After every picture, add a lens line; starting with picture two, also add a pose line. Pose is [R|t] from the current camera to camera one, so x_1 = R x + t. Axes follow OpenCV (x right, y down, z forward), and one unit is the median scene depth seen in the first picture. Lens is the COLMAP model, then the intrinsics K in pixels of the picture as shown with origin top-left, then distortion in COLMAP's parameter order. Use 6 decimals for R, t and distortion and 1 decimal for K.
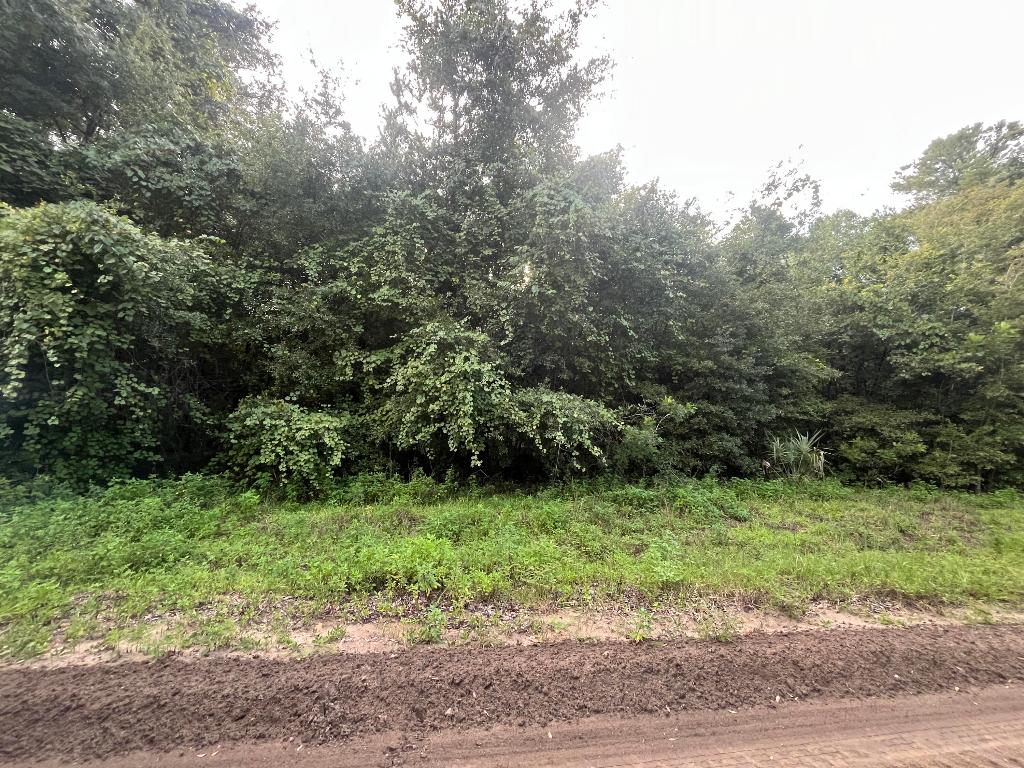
lens RADIAL K [[409.8, 0, 511.6], [0, 409.8, 381.7], [0, 0, 1]] dist [0.002065, -0.002106]
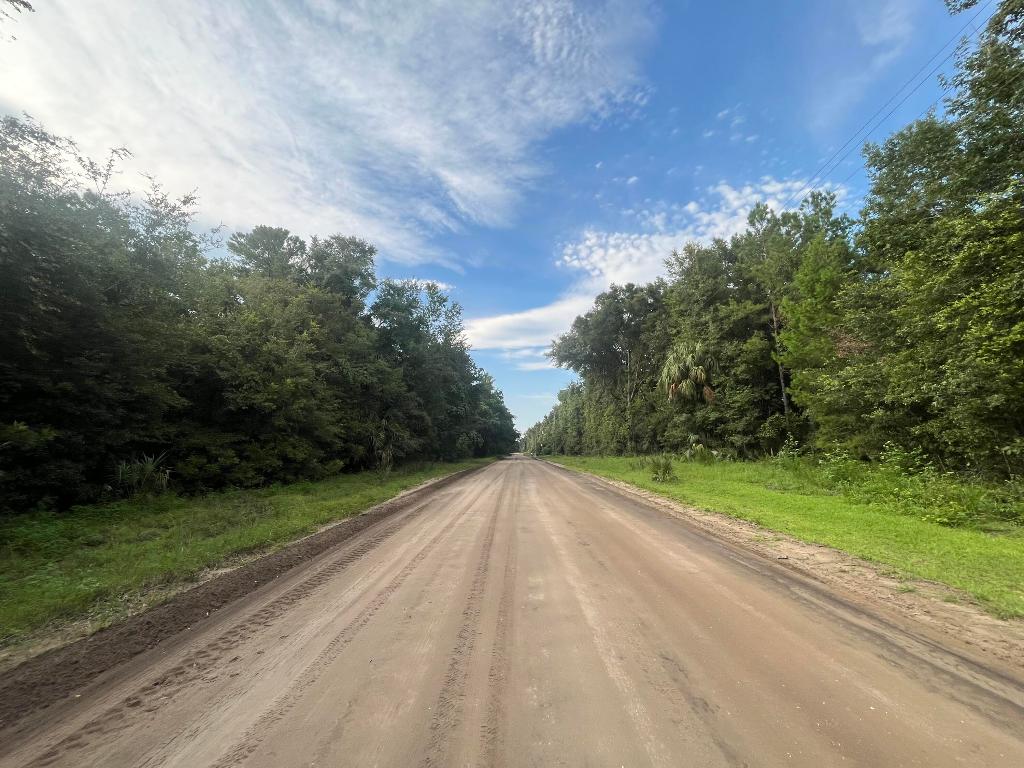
lens RADIAL K [[409.8, 0, 511.8], [0, 409.8, 382.0], [0, 0, 1]] dist [0.002065, -0.002106]
pose [[0.149972, 0.116666, 0.981783, -0.255184], [-0.080590, 0.991152, -0.105468, -0.031883], [-0.985400, -0.063304, 0.158047, -0.126765]]
